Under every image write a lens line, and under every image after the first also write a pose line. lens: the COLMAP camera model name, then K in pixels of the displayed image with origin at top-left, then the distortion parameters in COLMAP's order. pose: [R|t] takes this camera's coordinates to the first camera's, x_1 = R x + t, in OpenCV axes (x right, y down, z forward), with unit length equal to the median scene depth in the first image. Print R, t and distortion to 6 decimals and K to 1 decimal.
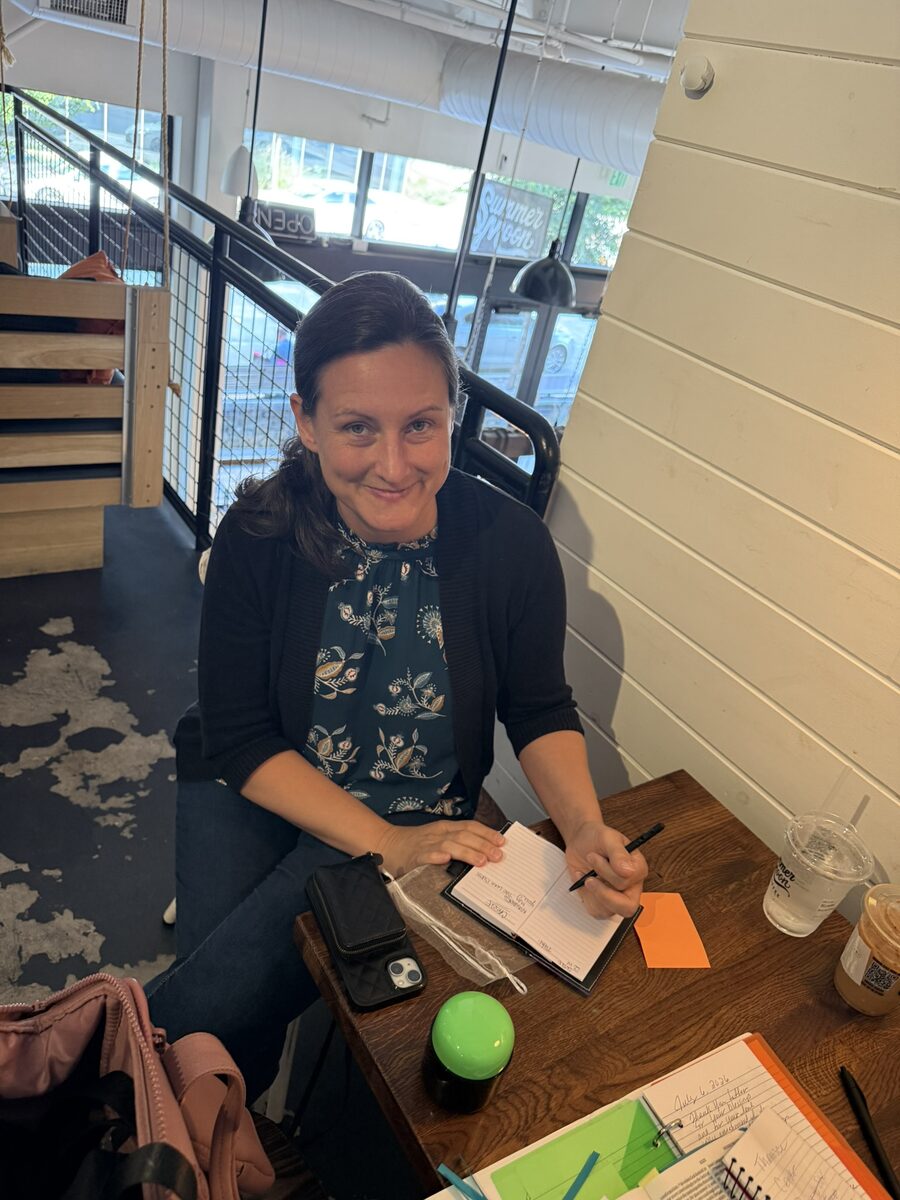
lens RADIAL K [[847.0, 0, 467.5], [0, 847.0, 636.5], [0, 0, 1]] dist [-0.042959, -0.003679]
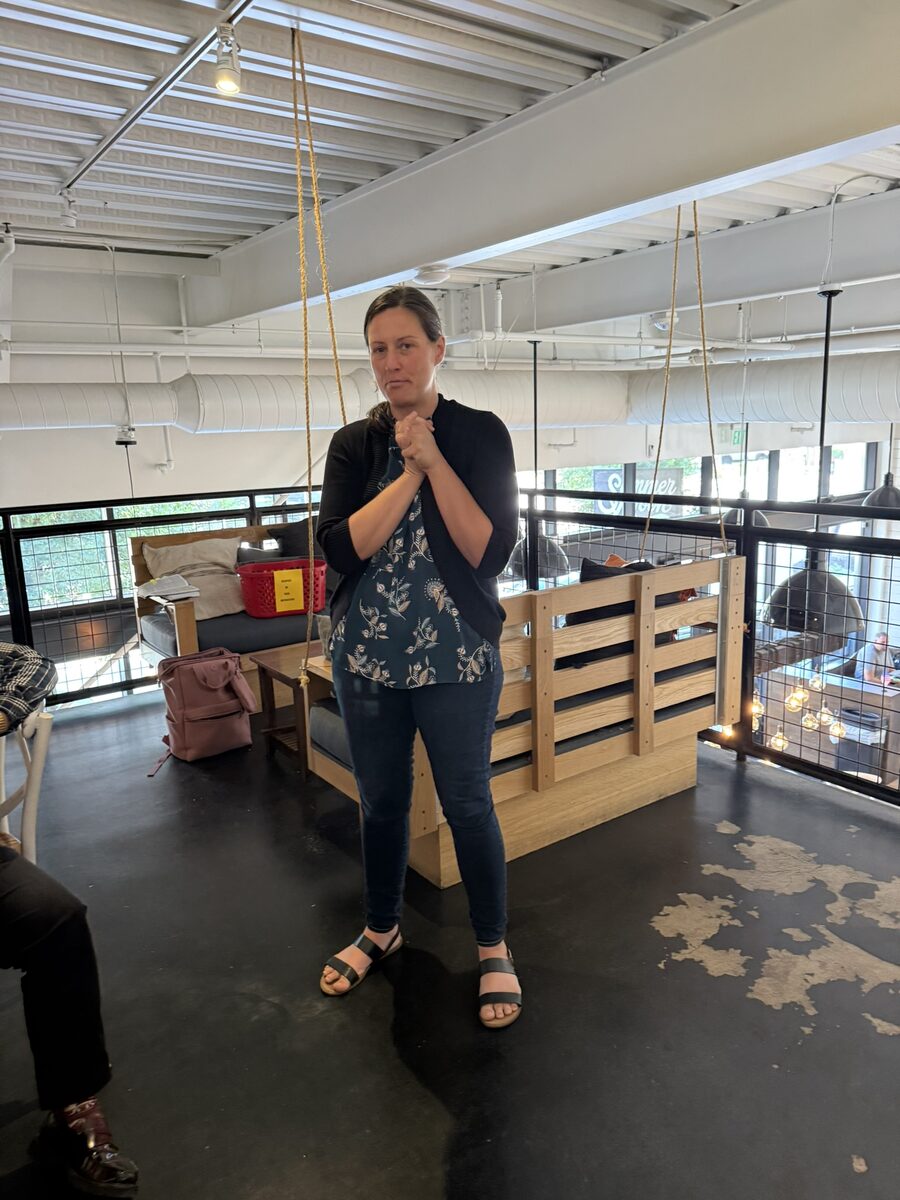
lens RADIAL K [[835.3, 0, 450.0], [0, 835.3, 600.0], [0, 0, 1]] dist [-0.037418, -0.004243]
pose [[0.966551, -0.252481, -0.045095, -0.633732], [0.218730, 0.903275, -0.369124, 0.039493], [0.133930, 0.346913, 0.928286, -0.244860]]
